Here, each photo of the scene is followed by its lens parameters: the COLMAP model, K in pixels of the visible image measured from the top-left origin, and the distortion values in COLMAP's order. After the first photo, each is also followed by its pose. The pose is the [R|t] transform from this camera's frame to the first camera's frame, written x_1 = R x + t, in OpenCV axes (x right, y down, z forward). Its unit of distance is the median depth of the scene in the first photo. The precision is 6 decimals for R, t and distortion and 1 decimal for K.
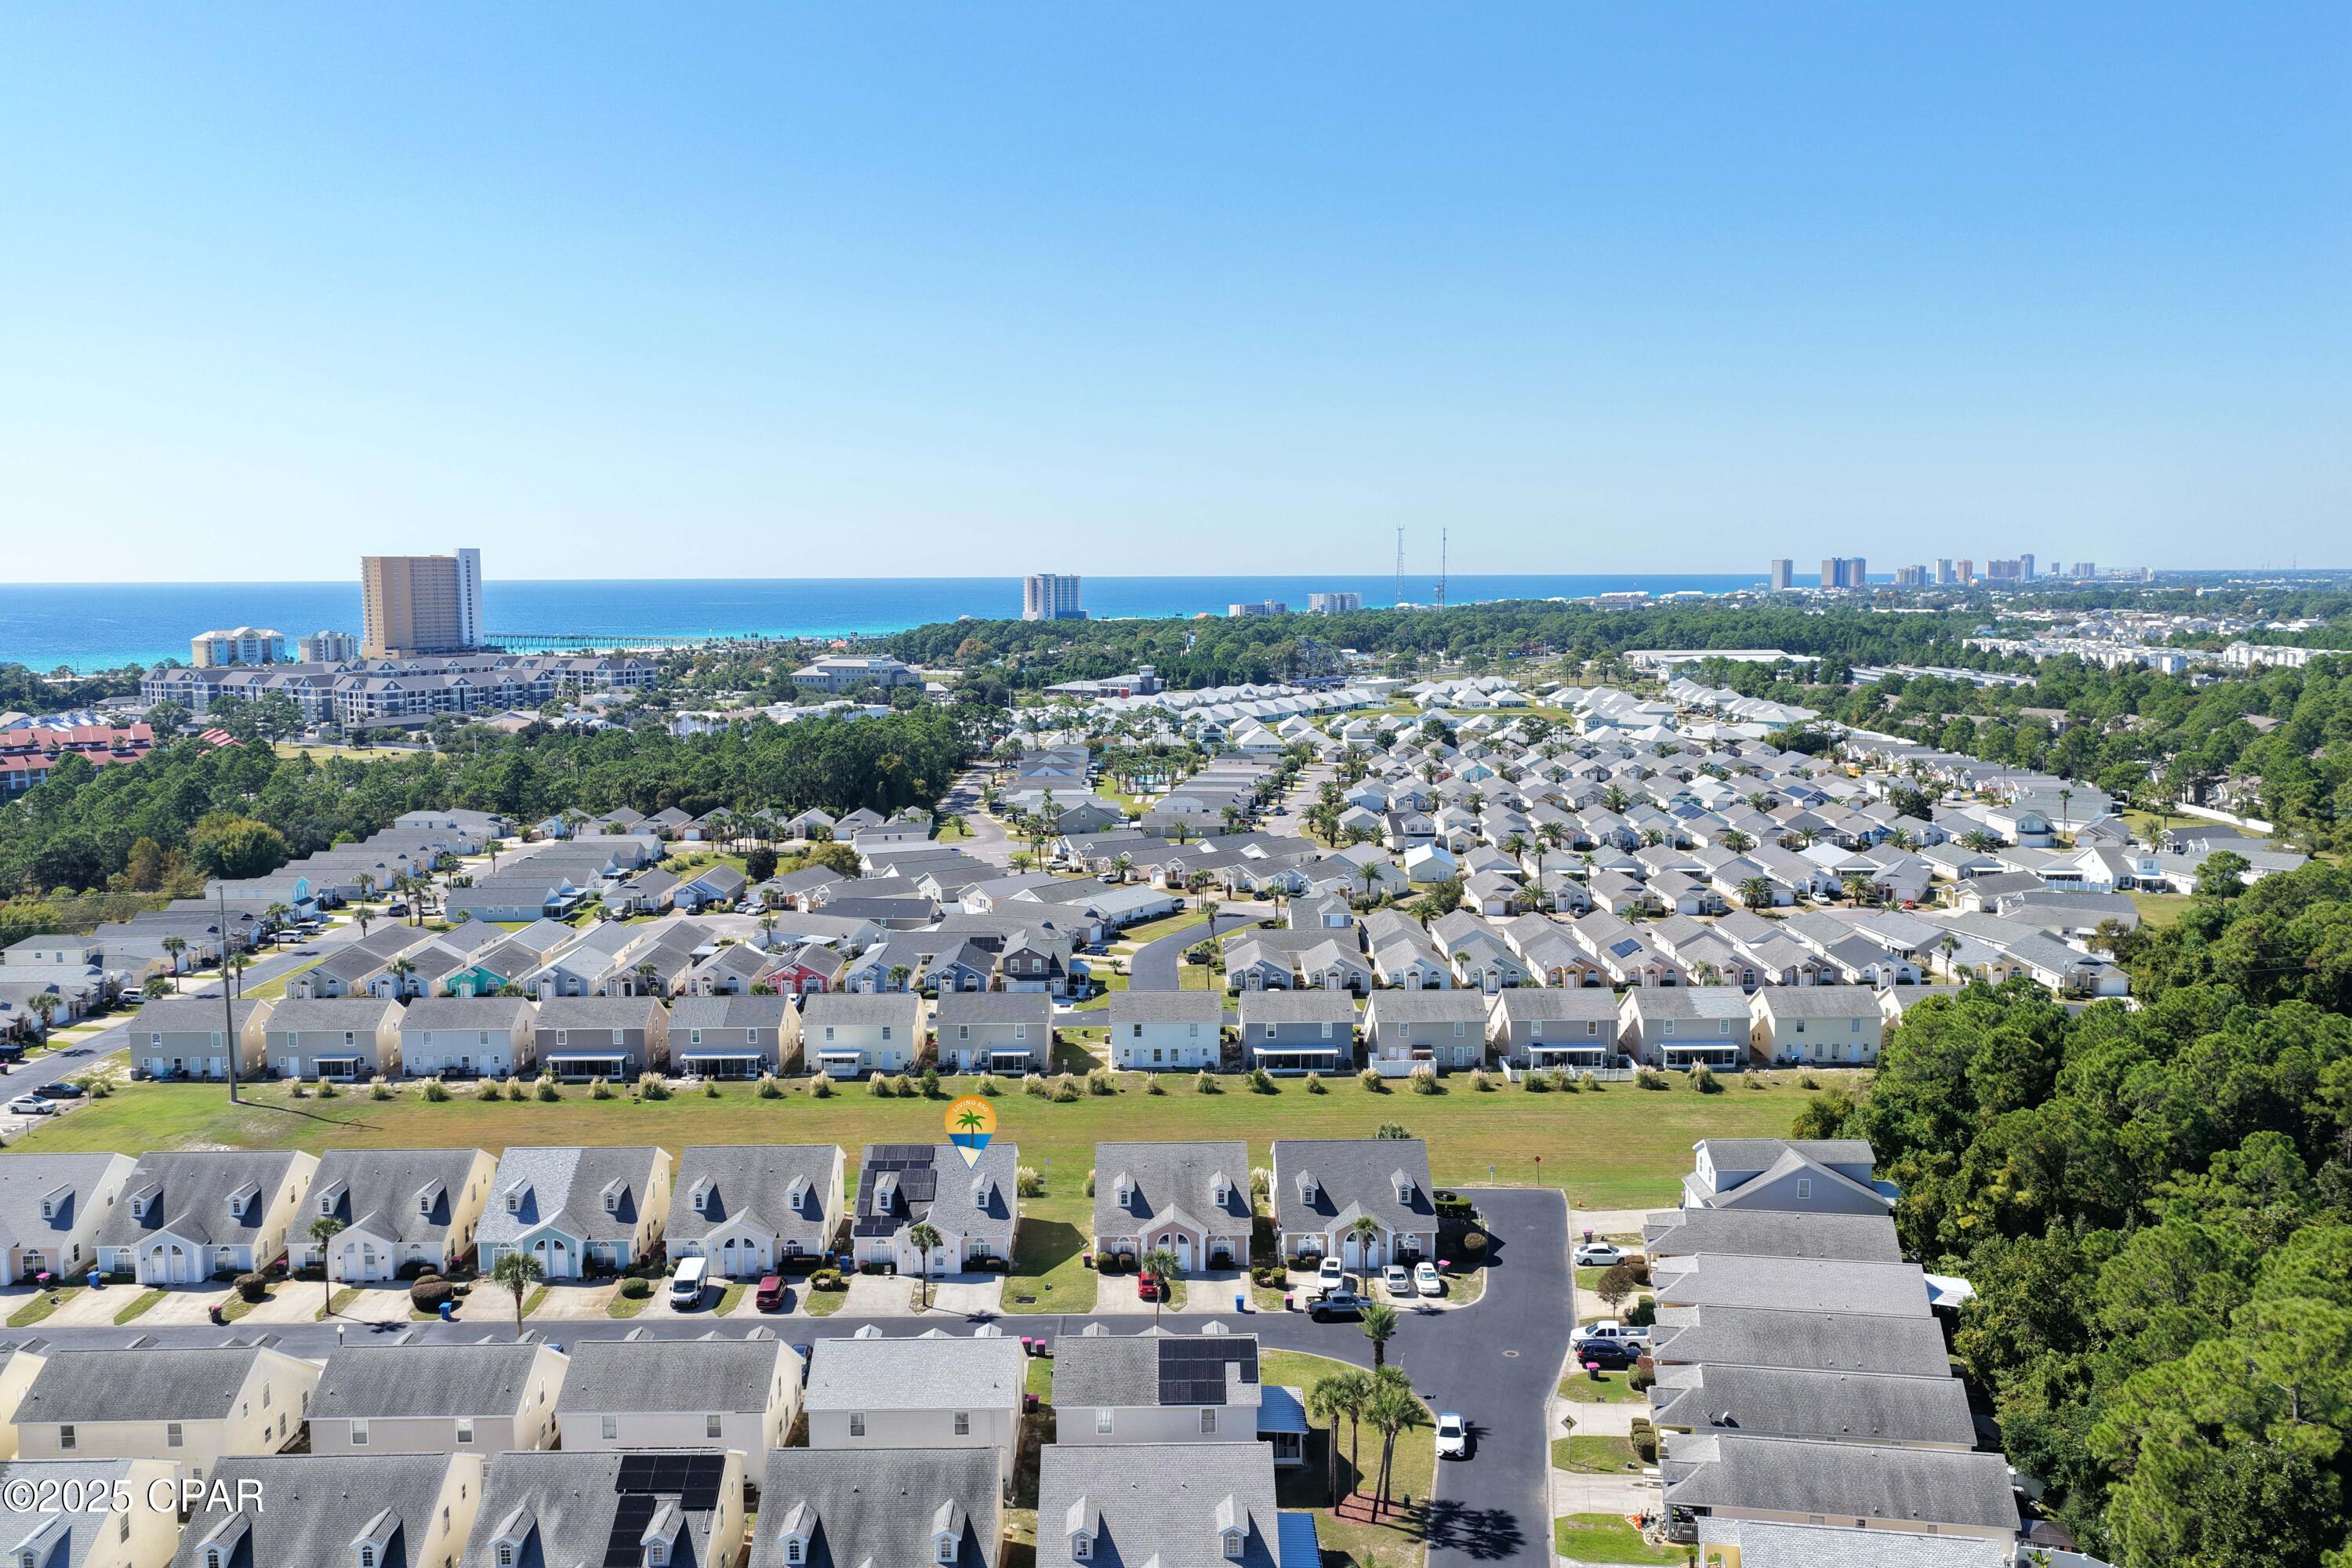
lens RADIAL K [[1950.0, 0, 1184.2], [0, 1950.0, 789.9], [0, 0, 1]] dist [-0.014847, 0.044721]
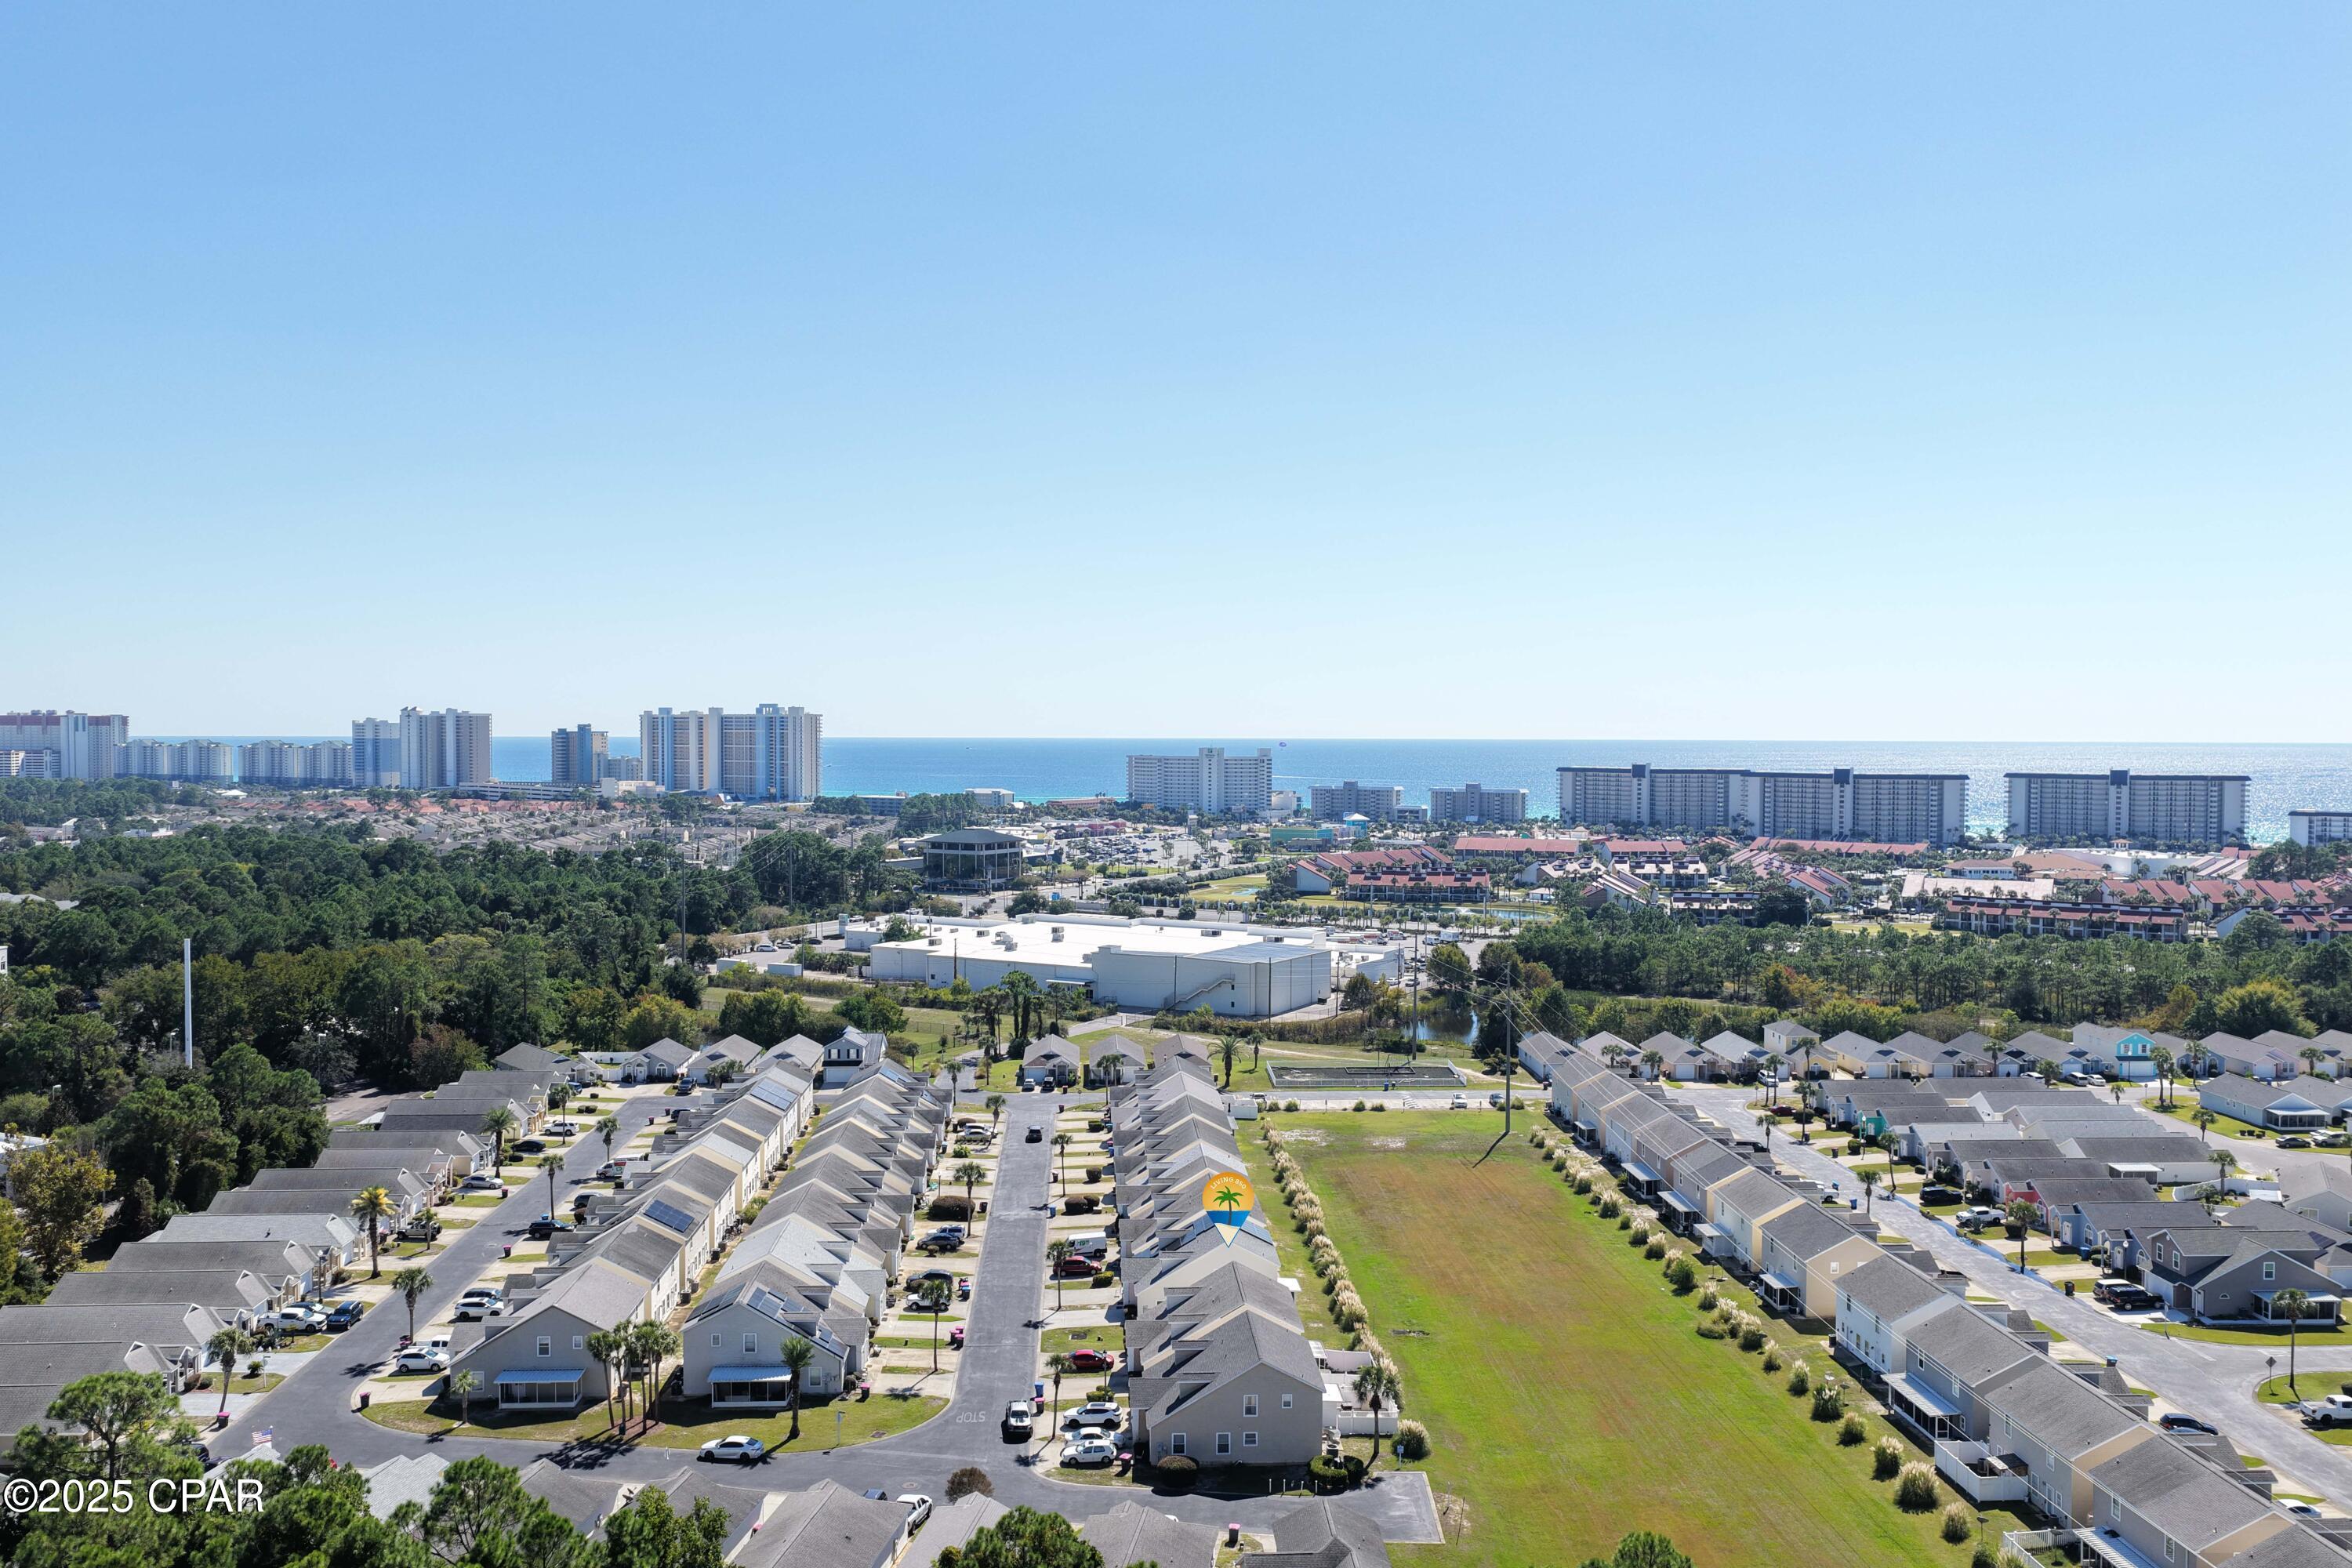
lens RADIAL K [[1950.0, 0, 1184.2], [0, 1950.0, 789.9], [0, 0, 1]] dist [-0.014847, 0.044721]
pose [[0.032941, 0.035749, -0.998818, 0.515109], [-0.116436, 0.992693, 0.031690, -0.053236], [0.992652, 0.115254, 0.036863, 0.463242]]
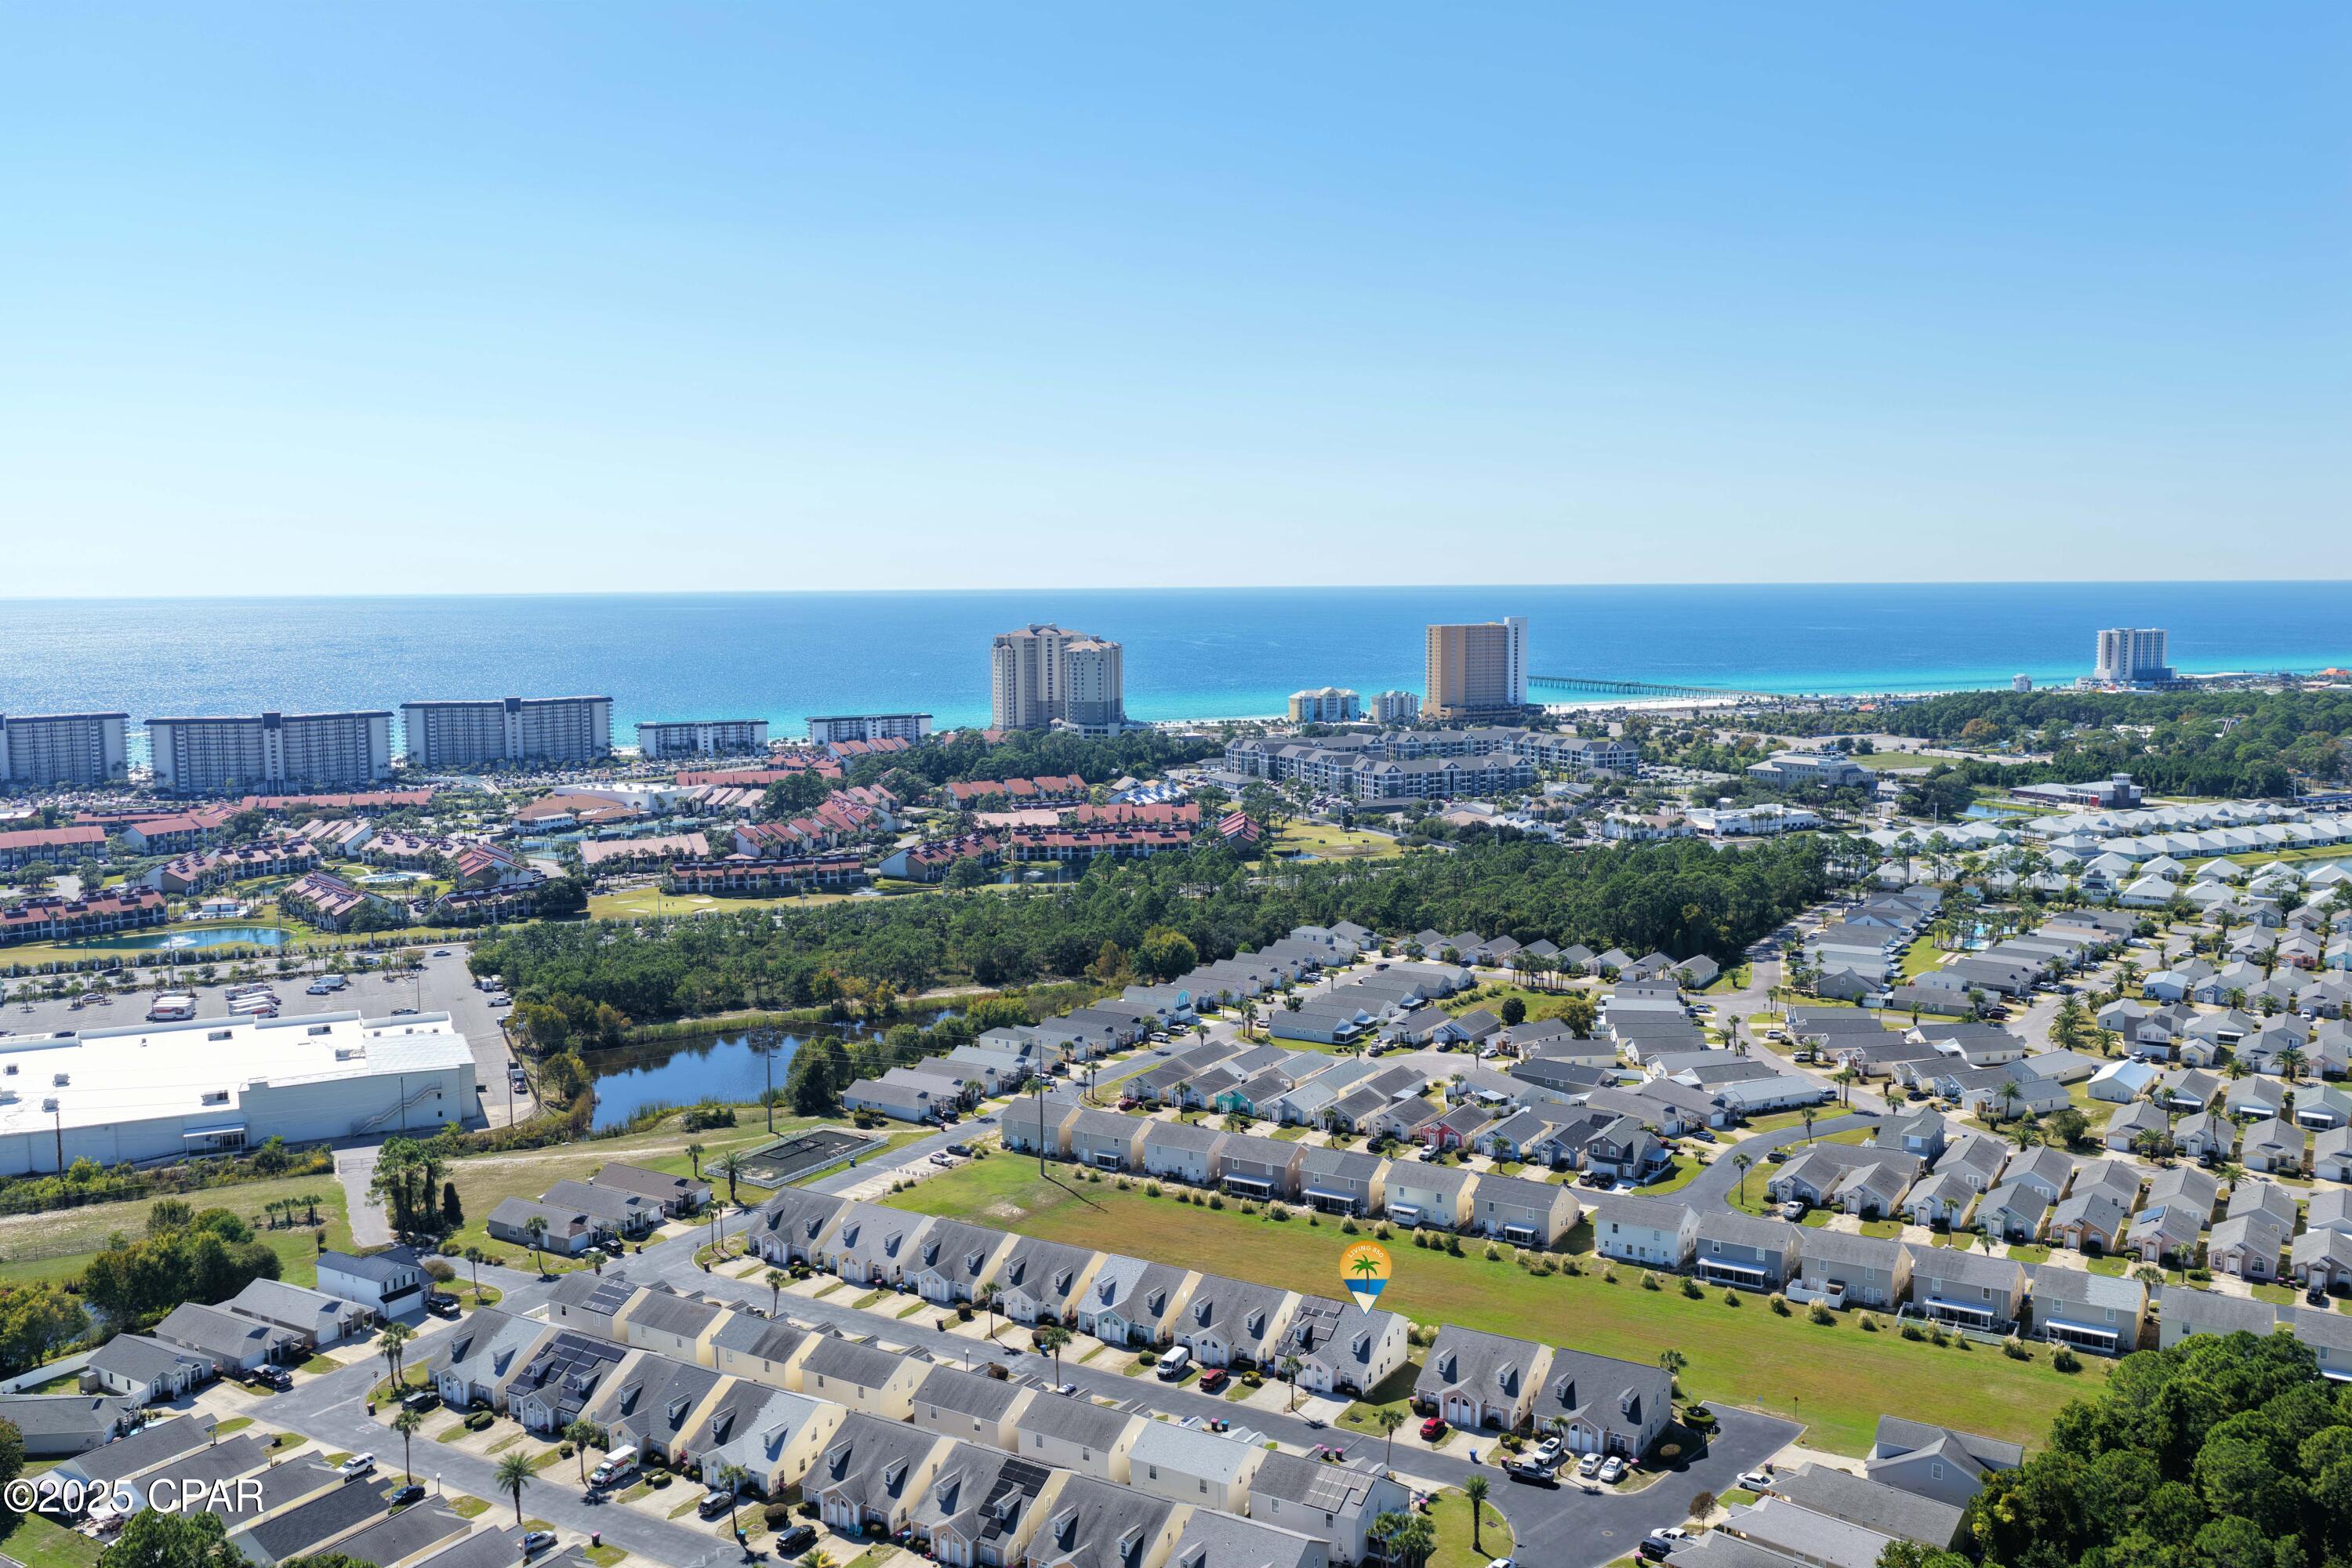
lens RADIAL K [[1950.0, 0, 1184.2], [0, 1950.0, 789.9], [0, 0, 1]] dist [-0.014847, 0.044721]
pose [[0.843815, 0.056931, -0.533605, 0.283109], [-0.057390, 0.998228, 0.015747, -0.119530], [0.533556, 0.017336, 0.845587, -0.182536]]
